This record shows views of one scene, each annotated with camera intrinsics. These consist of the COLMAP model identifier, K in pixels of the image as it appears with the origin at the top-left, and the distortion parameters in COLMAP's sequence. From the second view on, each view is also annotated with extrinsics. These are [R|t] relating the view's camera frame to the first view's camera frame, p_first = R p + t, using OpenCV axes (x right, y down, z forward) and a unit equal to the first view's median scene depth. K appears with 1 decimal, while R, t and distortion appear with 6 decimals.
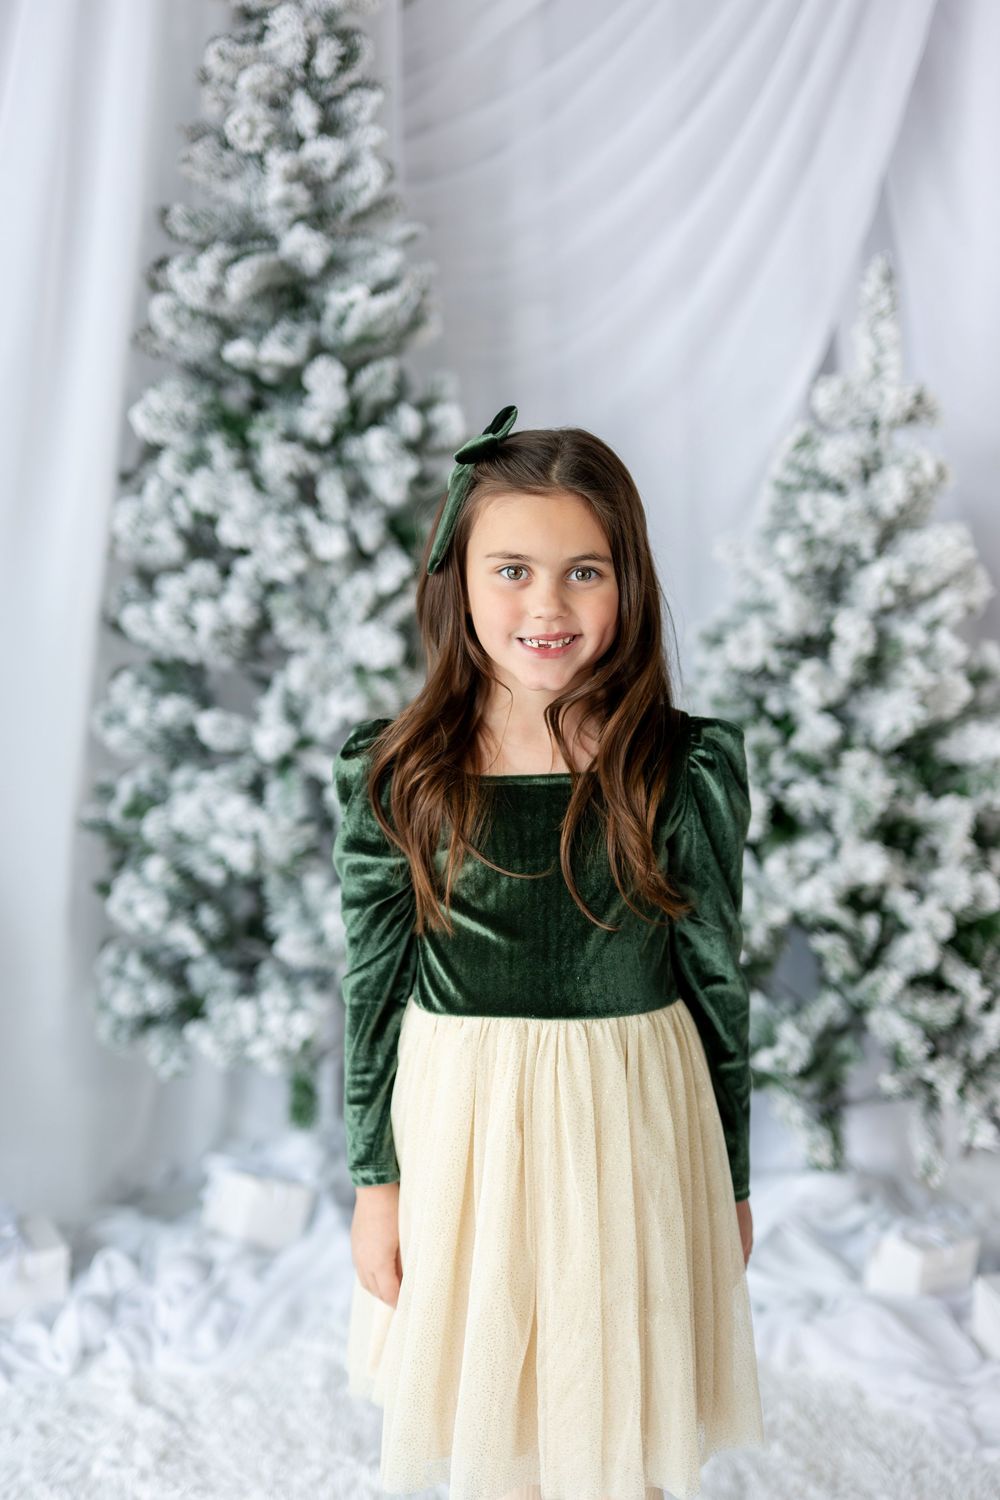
lens RADIAL K [[2140.0, 0, 489.9], [0, 2140.0, 764.5], [0, 0, 1]] dist [-0.006876, 0.000000]
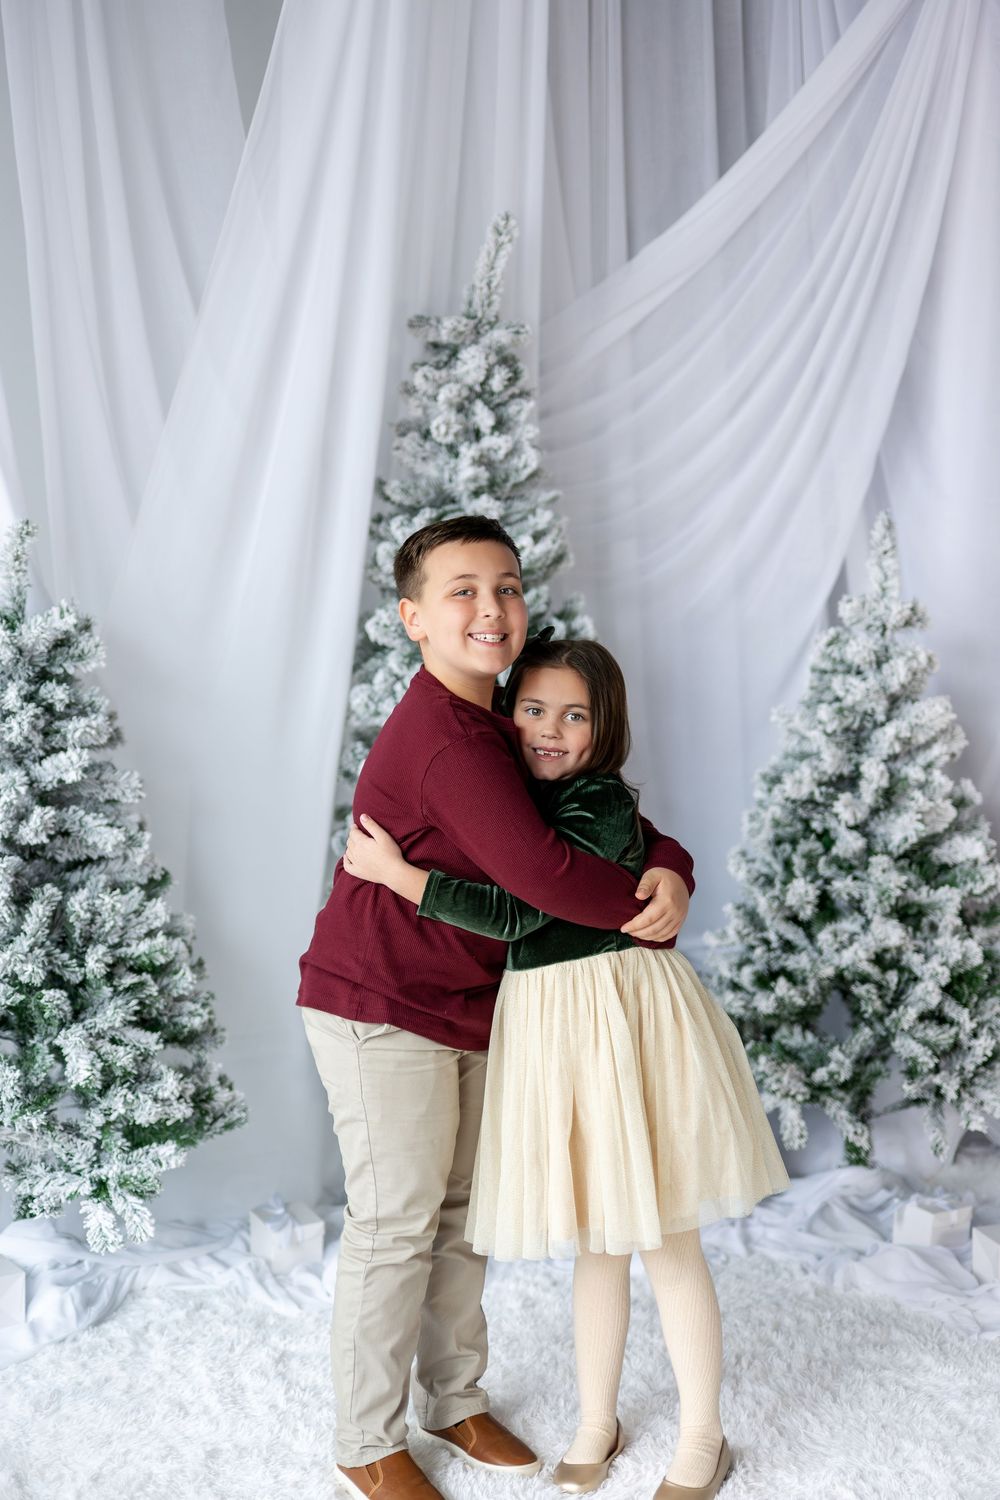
lens RADIAL K [[2140.0, 0, 497.8], [0, 2140.0, 744.5], [0, 0, 1]] dist [-0.006876, 0.000000]
pose [[0.999193, -0.011503, 0.038482, -0.134511], [0.014644, 0.996495, -0.082362, 0.033322], [-0.037400, 0.082859, 0.995859, -0.412722]]
